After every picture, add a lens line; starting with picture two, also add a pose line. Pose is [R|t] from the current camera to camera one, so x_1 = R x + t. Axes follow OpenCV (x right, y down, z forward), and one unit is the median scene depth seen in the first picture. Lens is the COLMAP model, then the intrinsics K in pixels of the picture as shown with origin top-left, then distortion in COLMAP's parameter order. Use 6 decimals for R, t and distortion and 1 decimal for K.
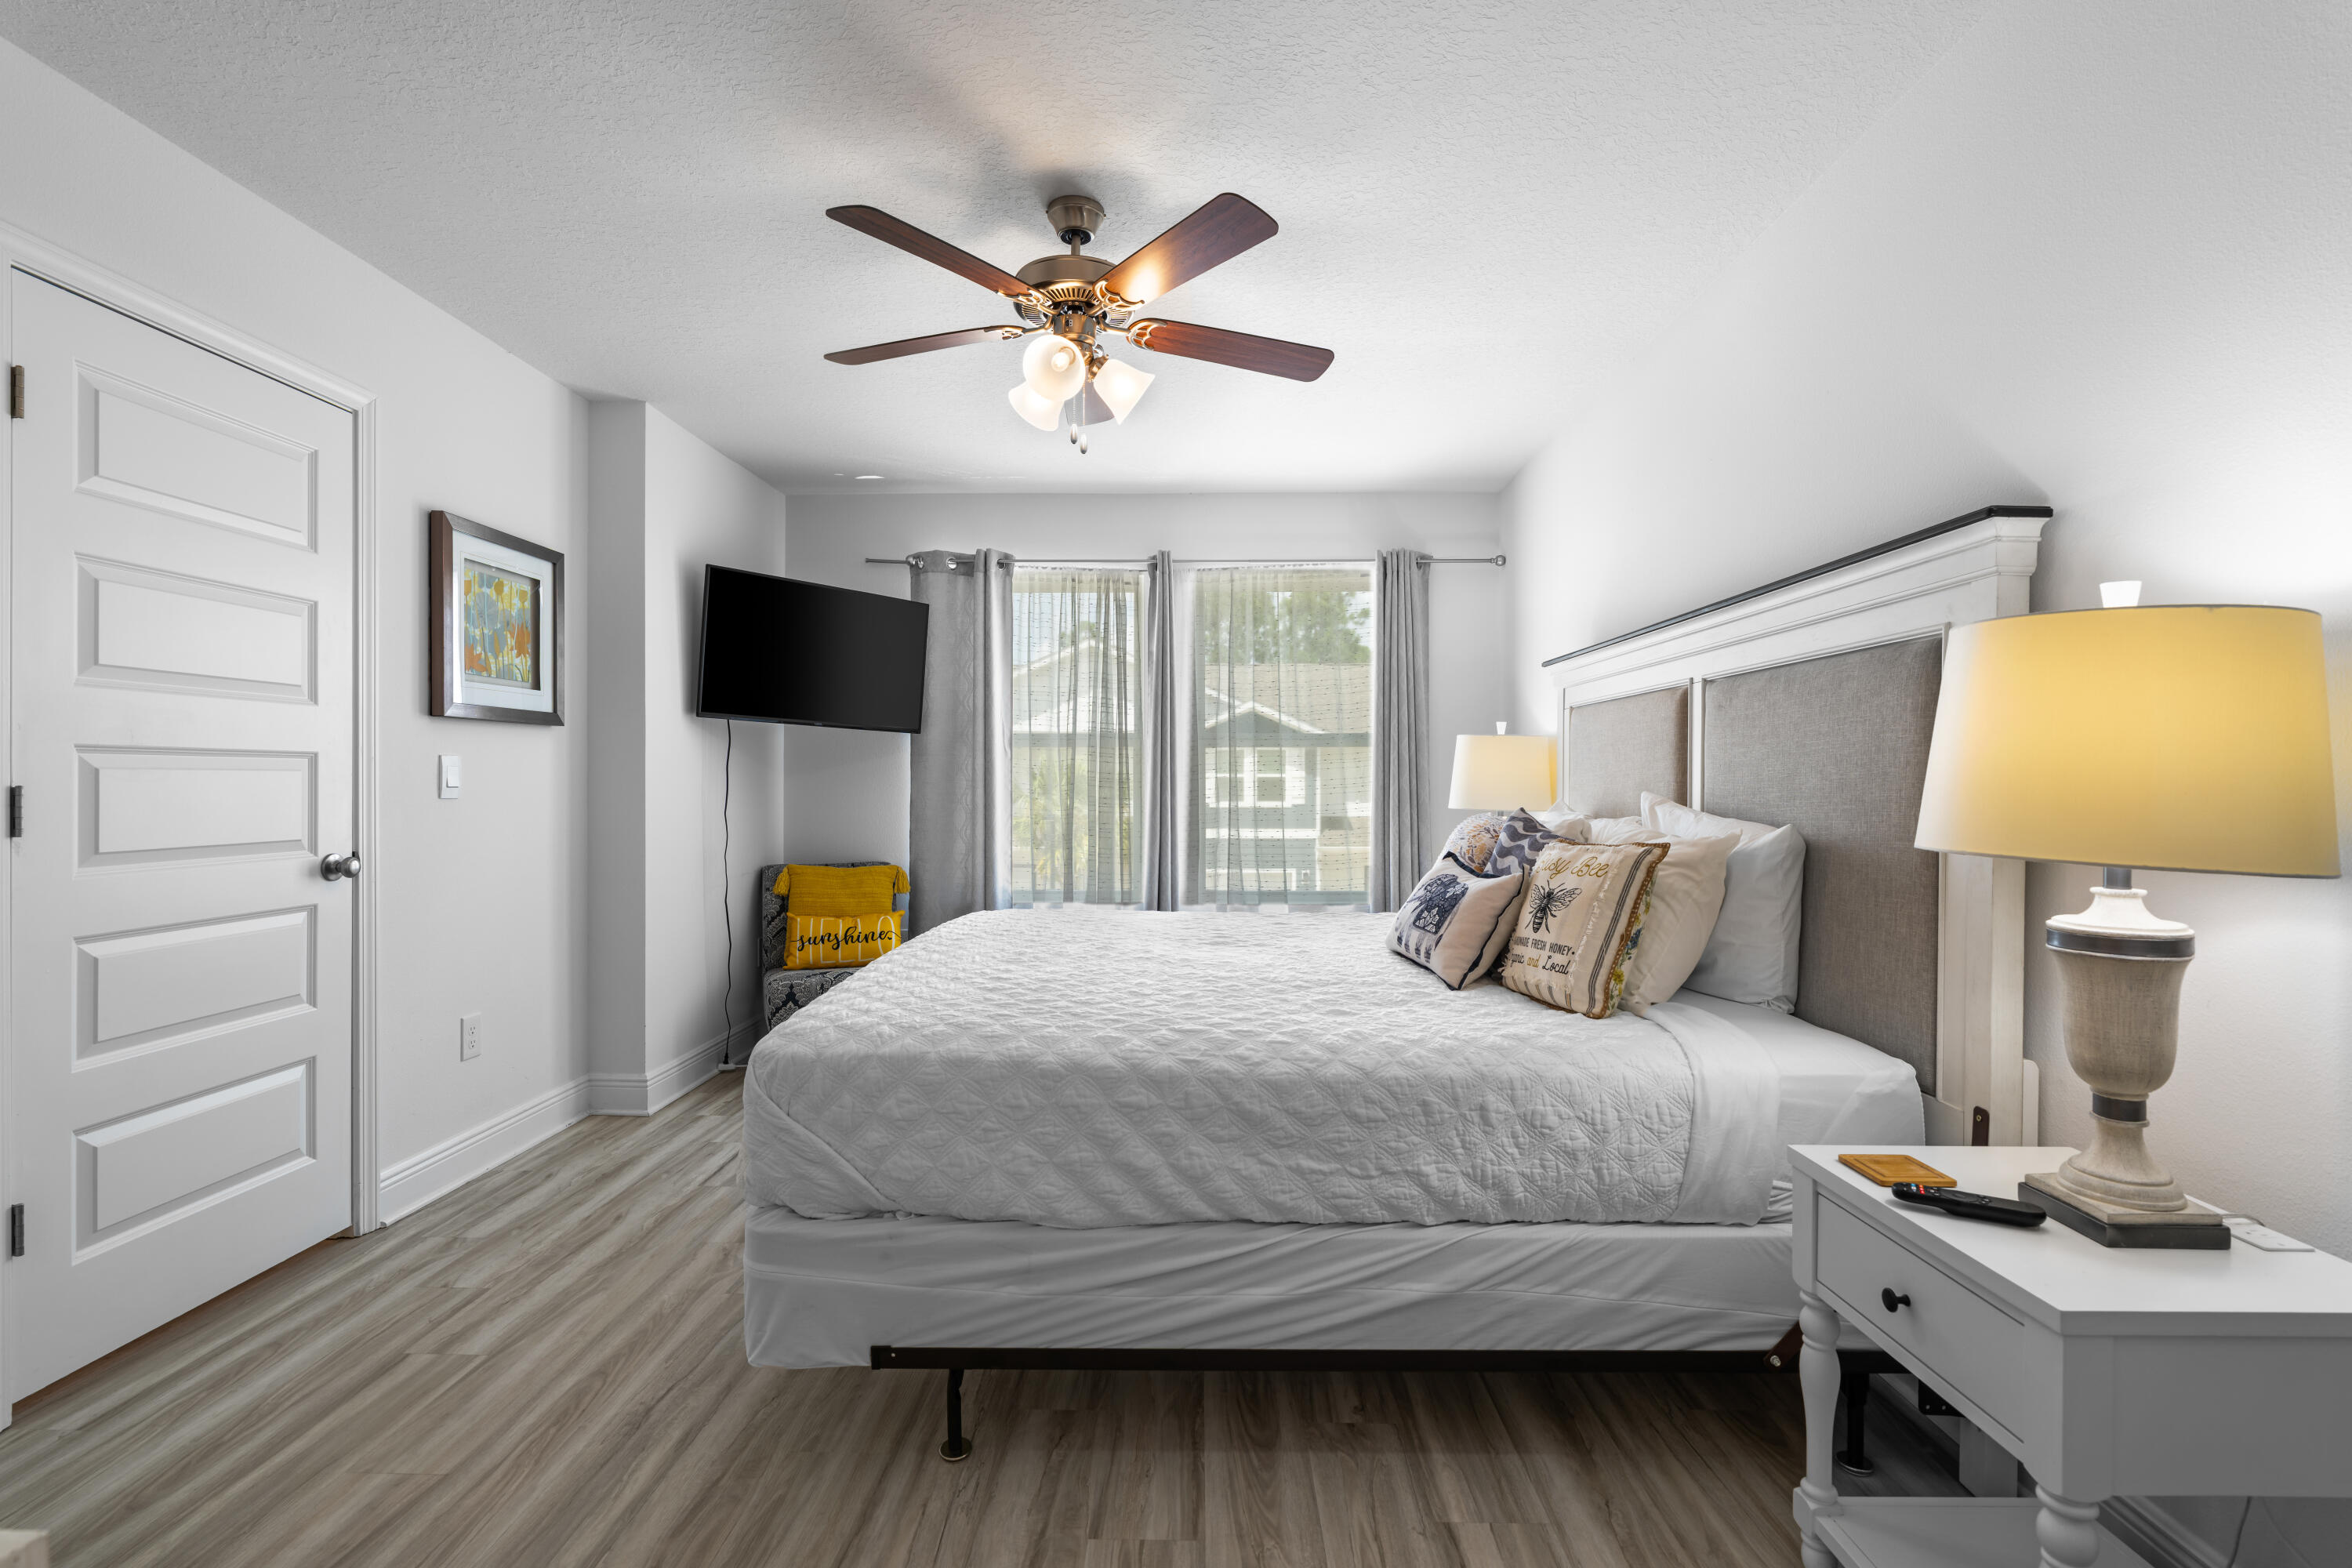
lens RADIAL K [[1065.0, 0, 1182.6], [0, 1065.0, 789.2], [0, 0, 1]] dist [-0.007294, 0.002153]
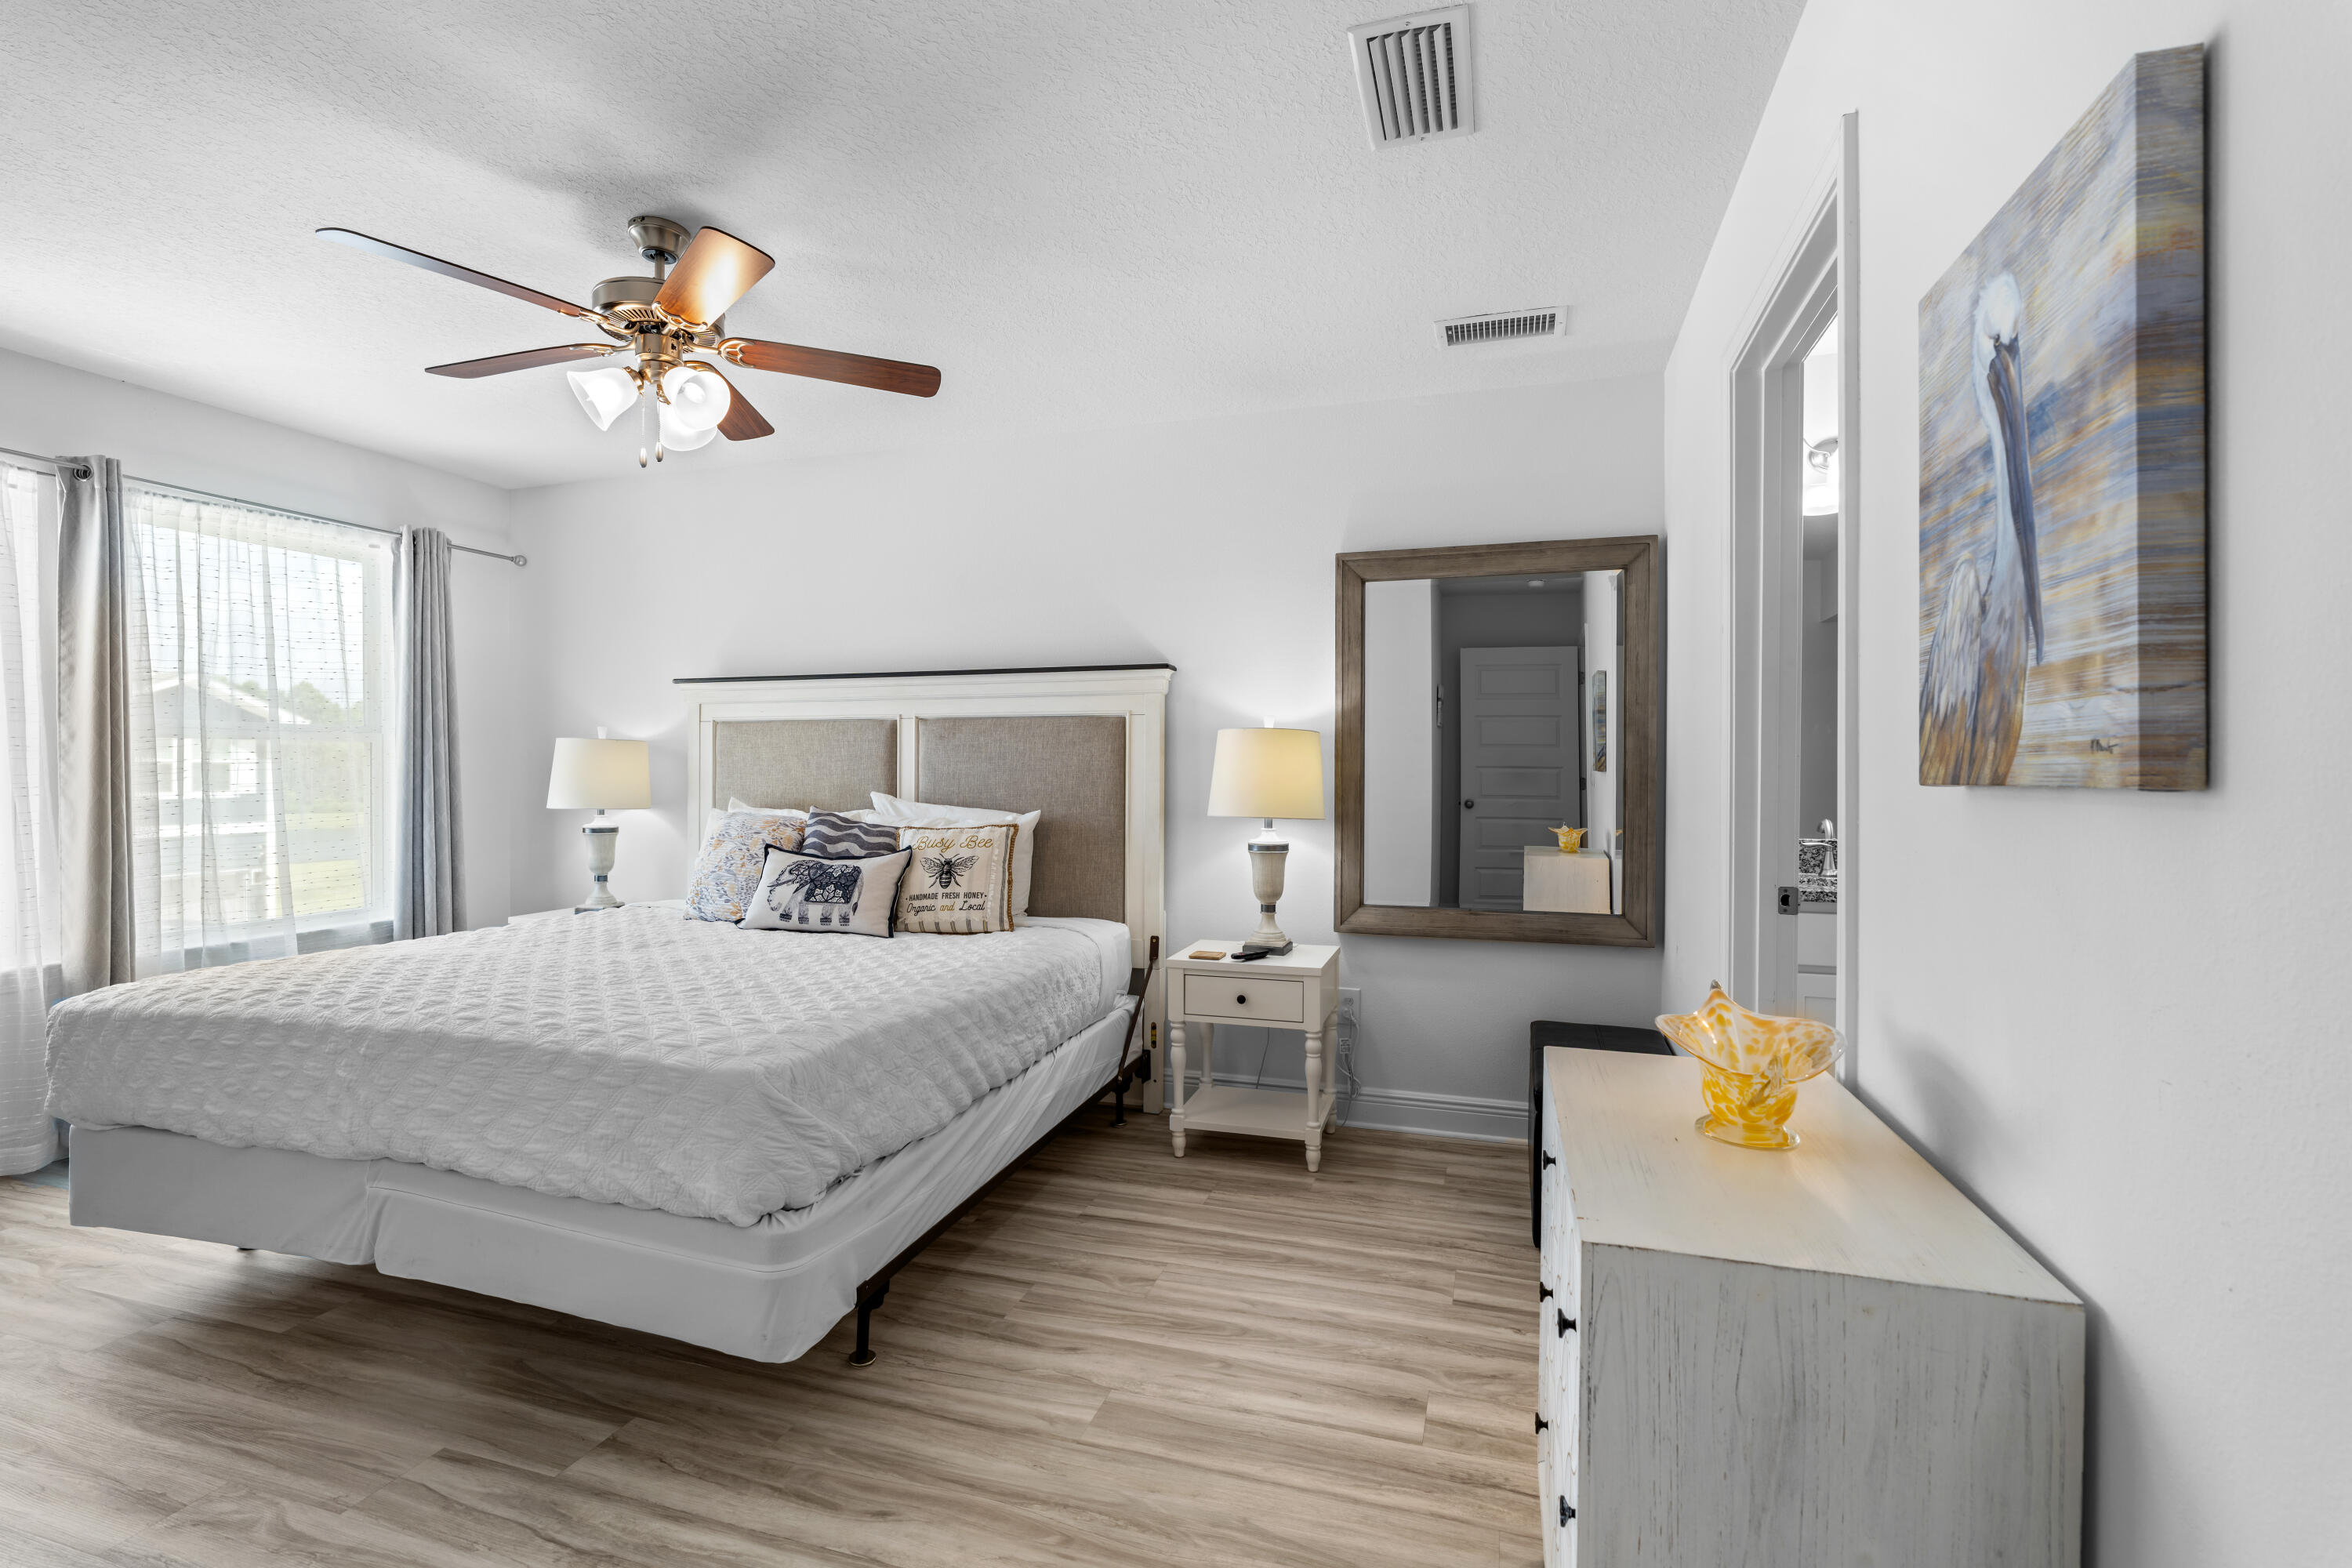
lens RADIAL K [[1065.0, 0, 1174.2], [0, 1065.0, 767.7], [0, 0, 1]] dist [-0.007294, 0.002153]
pose [[0.276852, 0.000023, 0.960912, -1.084955], [0.003550, 0.999993, -0.001046, -0.035461], [-0.960906, 0.003701, 0.276850, 0.282283]]
